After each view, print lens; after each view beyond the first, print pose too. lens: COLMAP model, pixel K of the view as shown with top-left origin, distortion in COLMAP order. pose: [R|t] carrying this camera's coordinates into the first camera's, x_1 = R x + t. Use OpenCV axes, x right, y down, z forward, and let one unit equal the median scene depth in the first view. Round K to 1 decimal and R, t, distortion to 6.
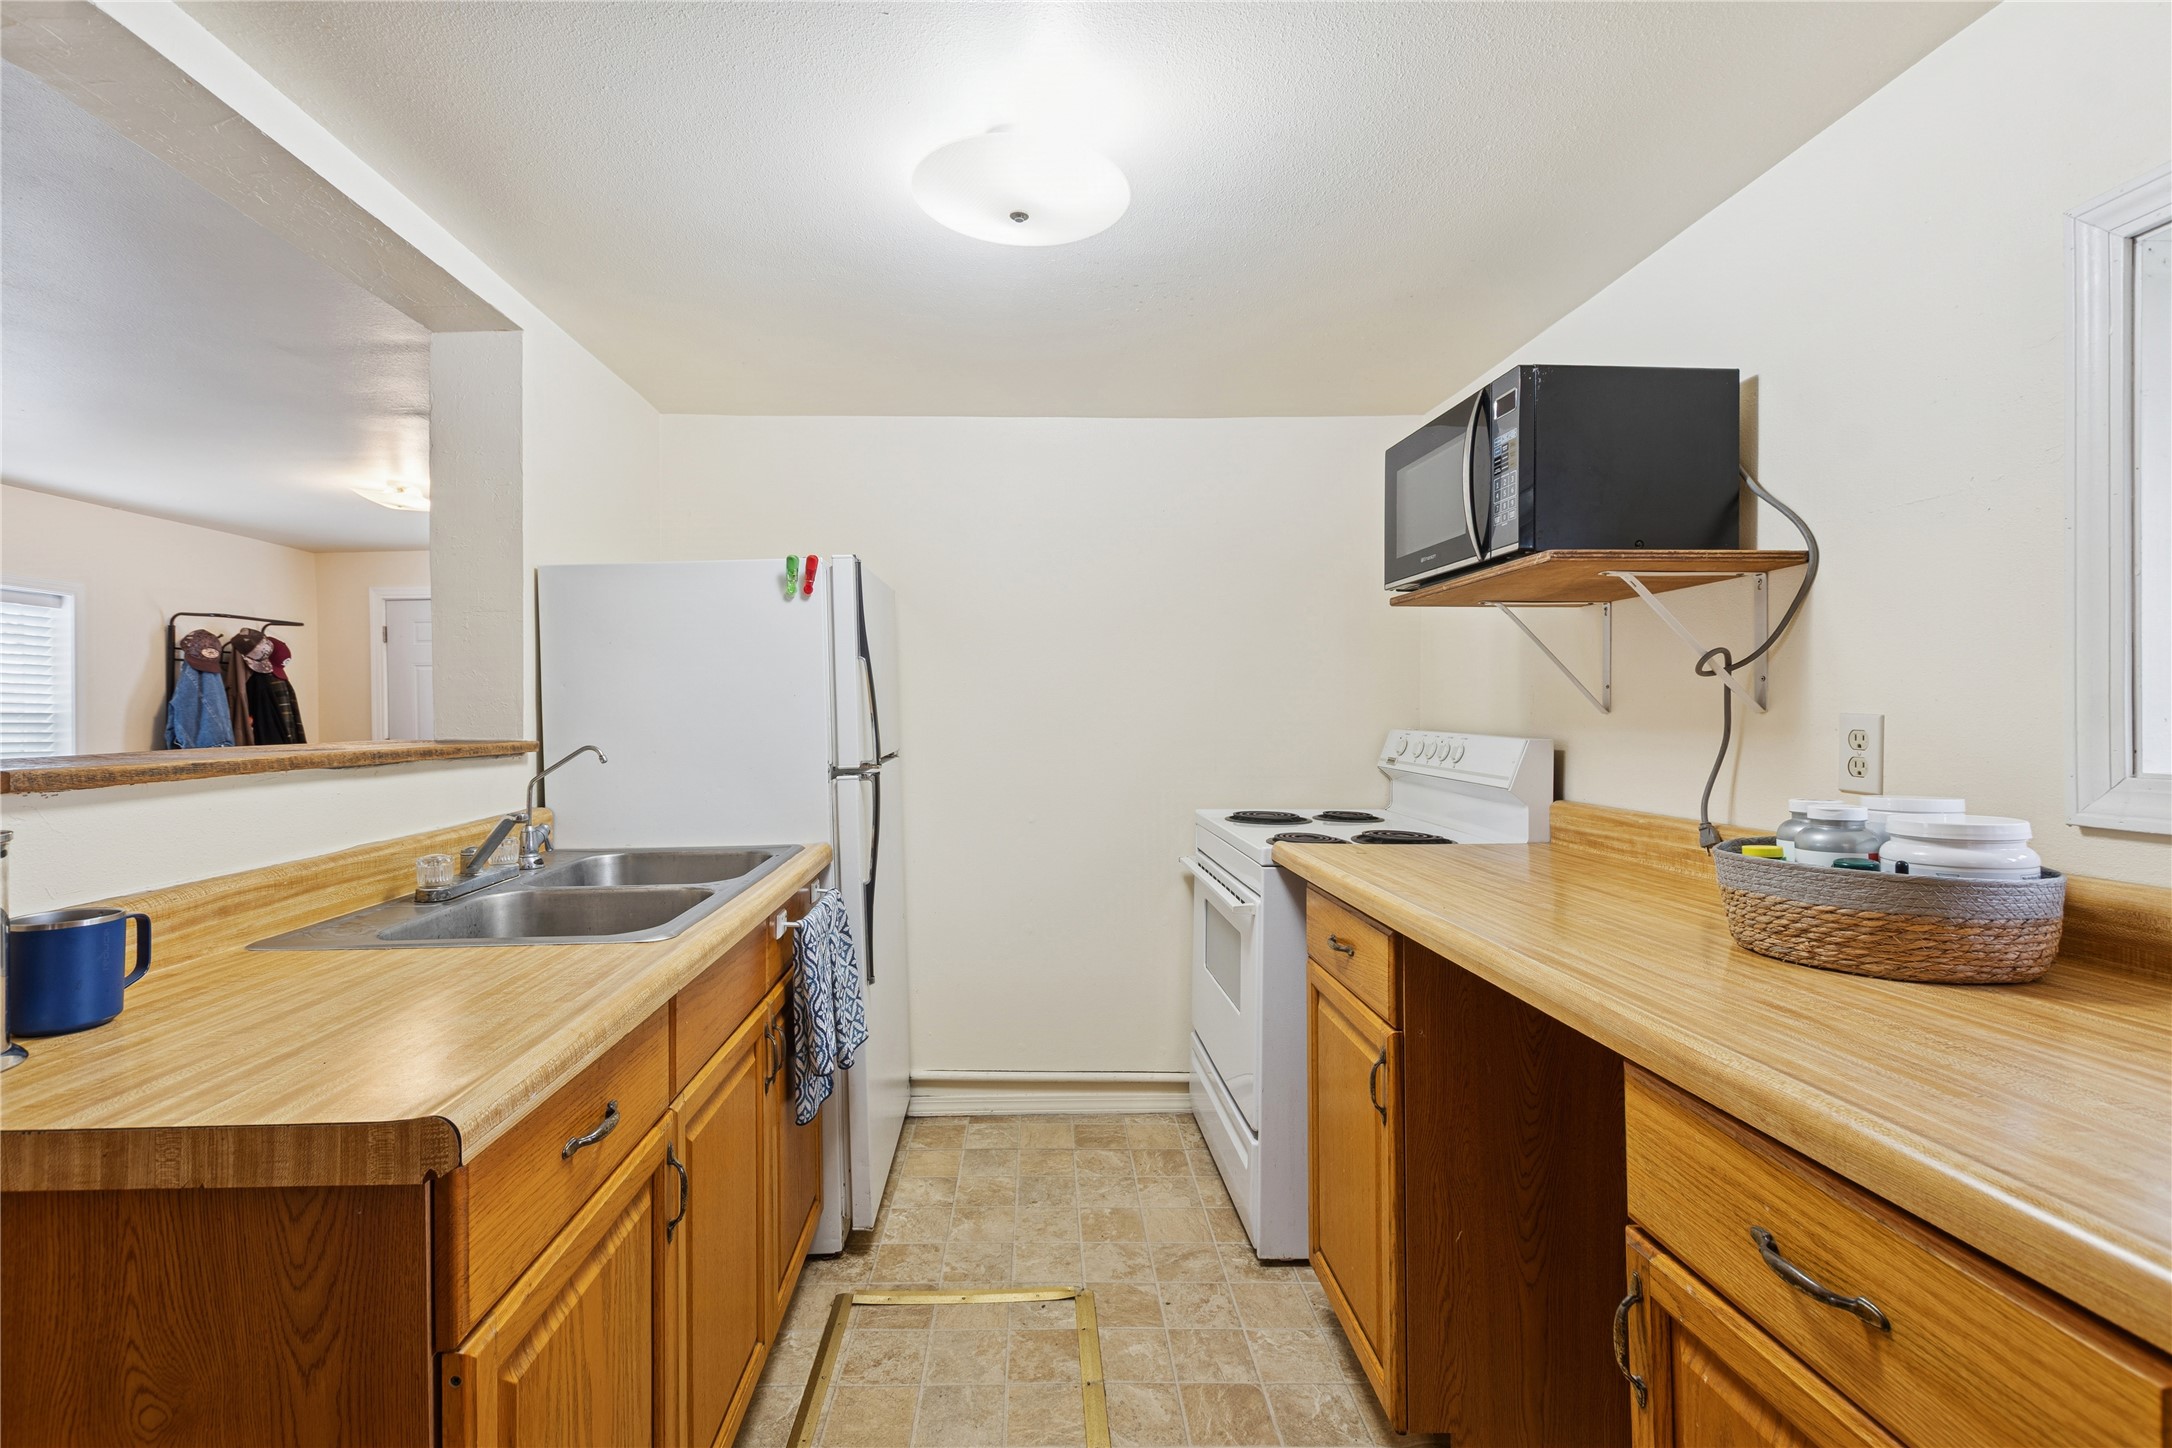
lens RADIAL K [[966.4, 0, 1033.5], [0, 966.4, 709.1], [0, 0, 1]] dist [0.014386, -0.004953]
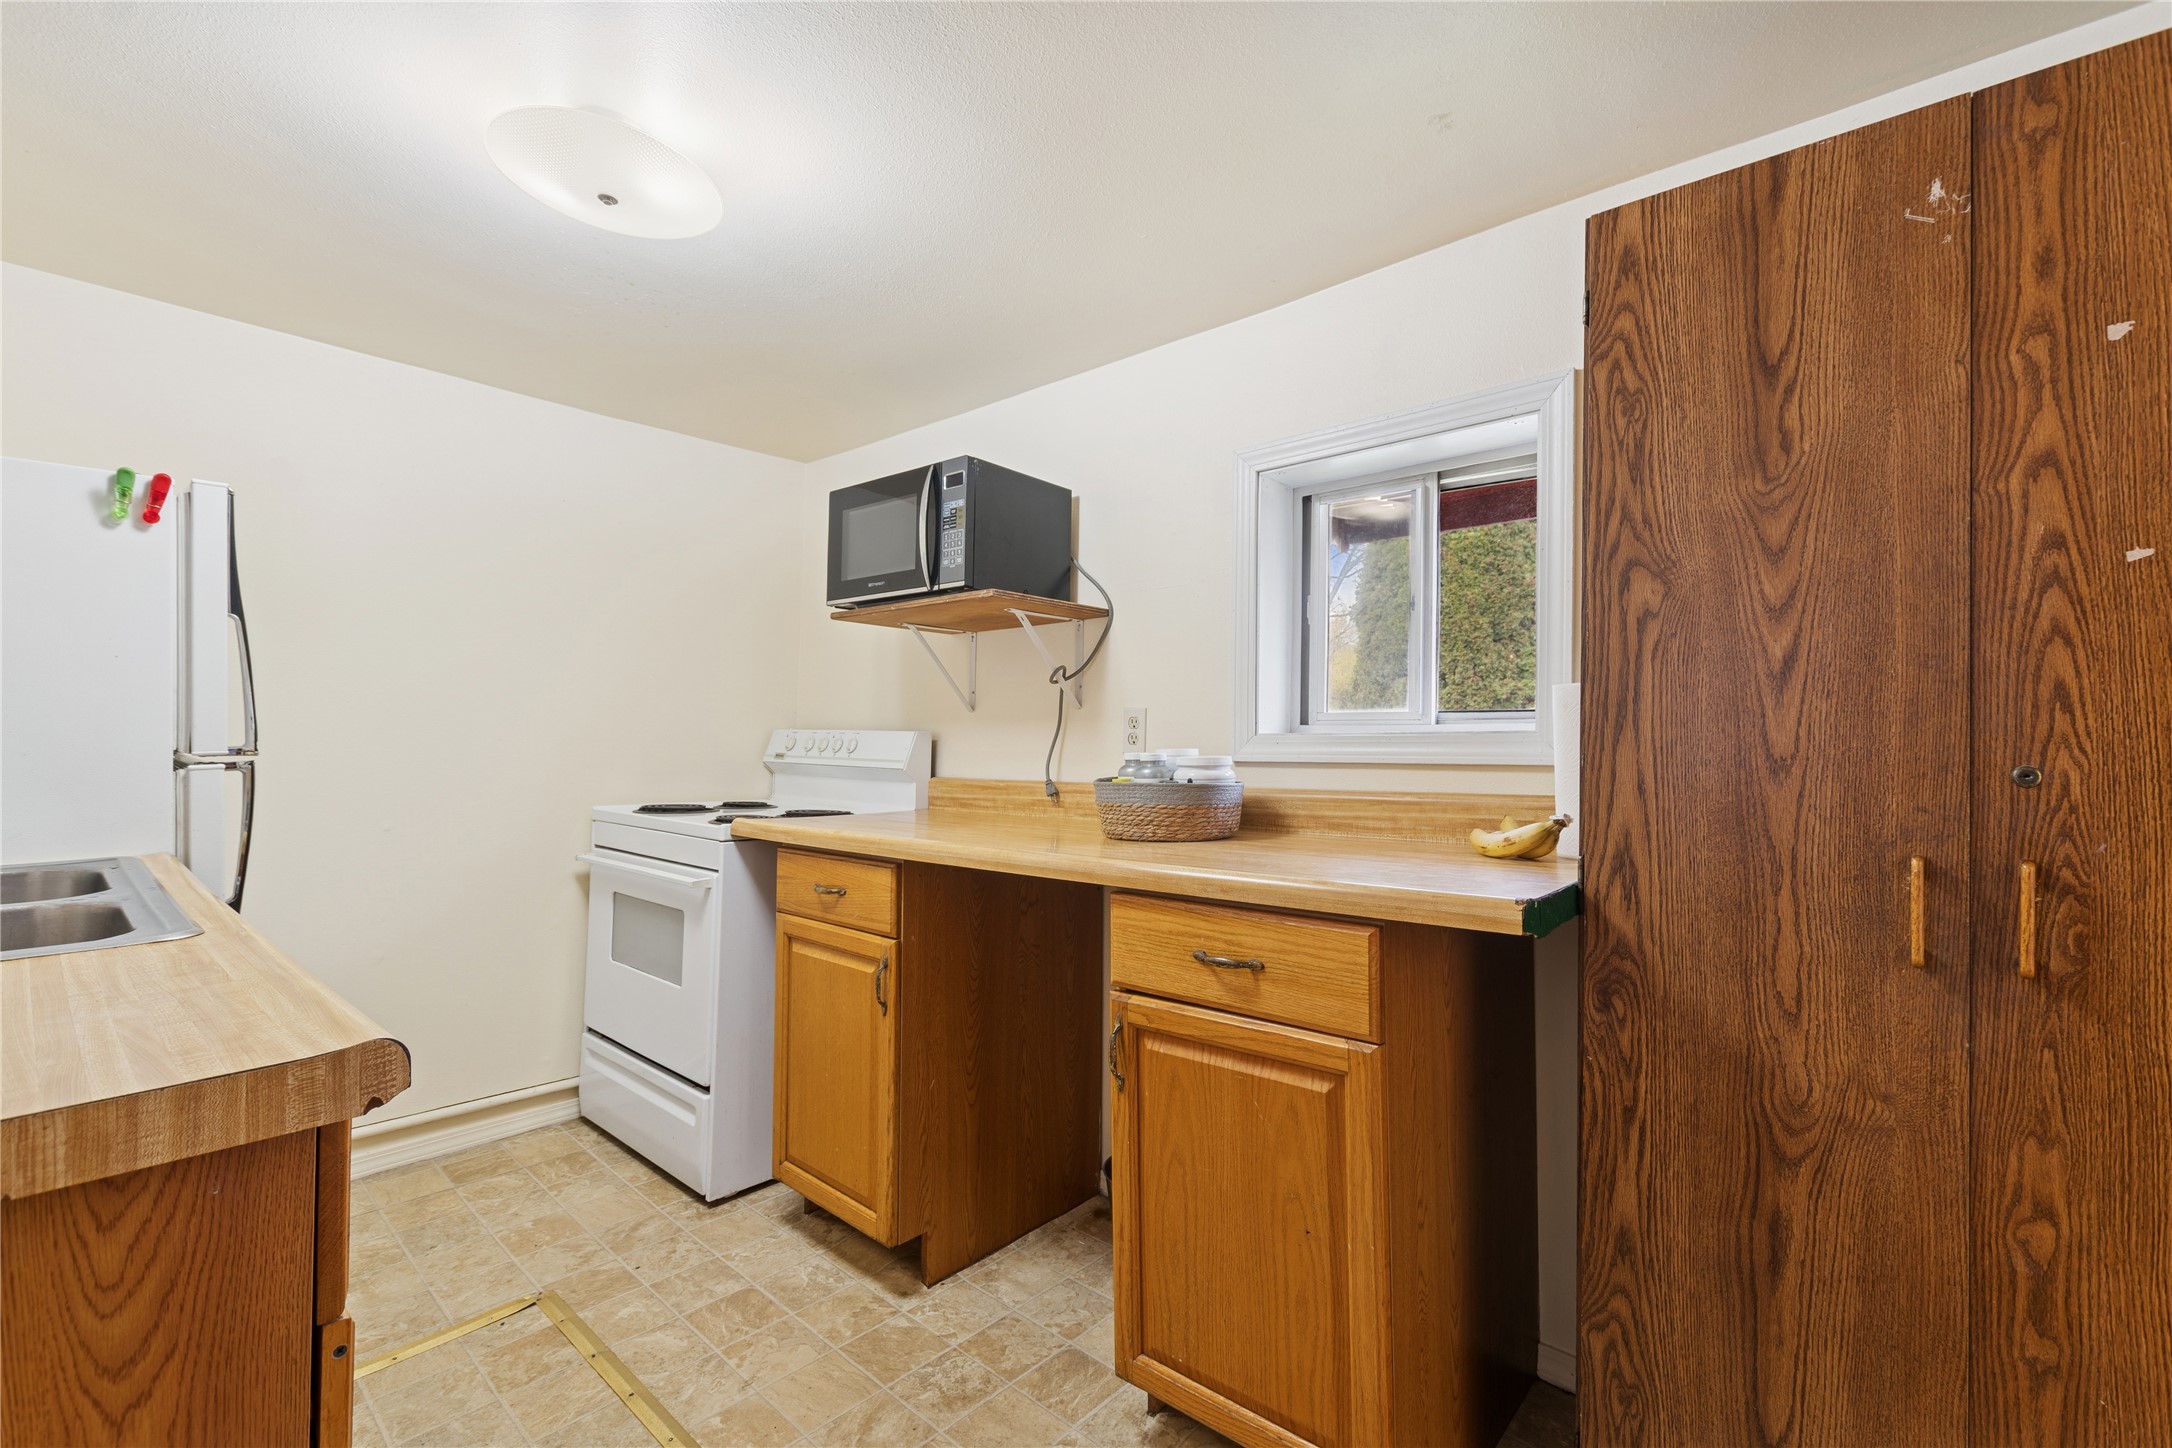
lens RADIAL K [[936.7, 0, 1086.0], [0, 936.7, 724.0], [0, 0, 1]] dist [0.003174, -0.000102]
pose [[0.676958, 0.021334, 0.735712, -0.366881], [-0.011036, 0.999762, -0.018836, 0.057862], [-0.735939, 0.004632, 0.677032, -0.042868]]
